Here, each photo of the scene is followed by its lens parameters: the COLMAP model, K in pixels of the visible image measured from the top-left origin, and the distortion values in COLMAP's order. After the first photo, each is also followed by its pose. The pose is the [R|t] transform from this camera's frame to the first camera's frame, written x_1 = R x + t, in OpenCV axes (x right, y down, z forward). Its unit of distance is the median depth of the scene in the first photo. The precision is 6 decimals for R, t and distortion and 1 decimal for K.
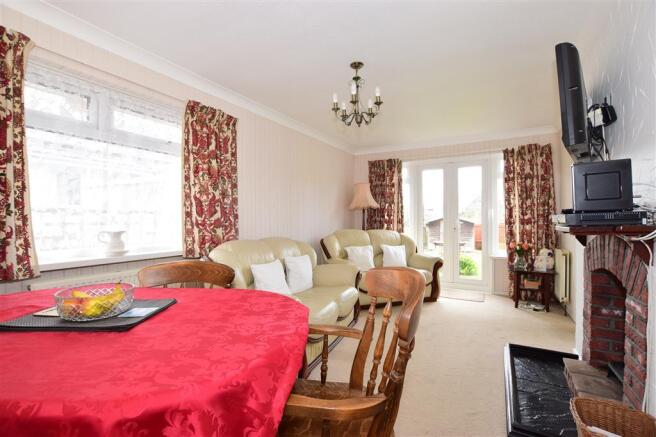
lens RADIAL K [[280.5, 0, 328.8], [0, 280.5, 220.4], [0, 0, 1]] dist [-0.025341, -0.000153]
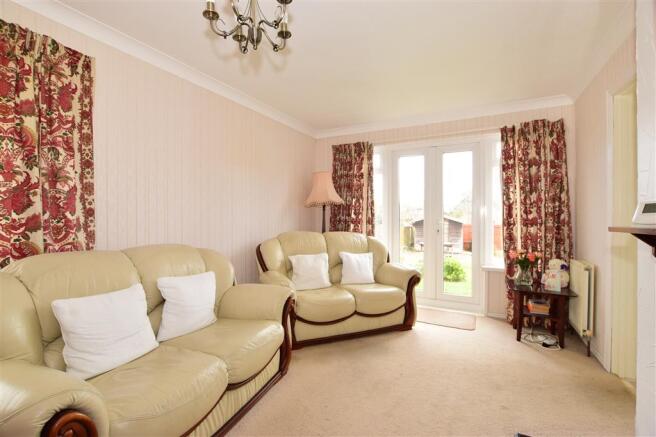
lens RADIAL K [[280.5, 0, 328.6], [0, 280.5, 220.5], [0, 0, 1]] dist [-0.025341, -0.000153]
pose [[0.999474, 0.004919, 0.032053, 0.141222], [-0.005038, 0.999981, 0.003634, -0.000693], [-0.032034, -0.003794, 0.999480, 0.268315]]
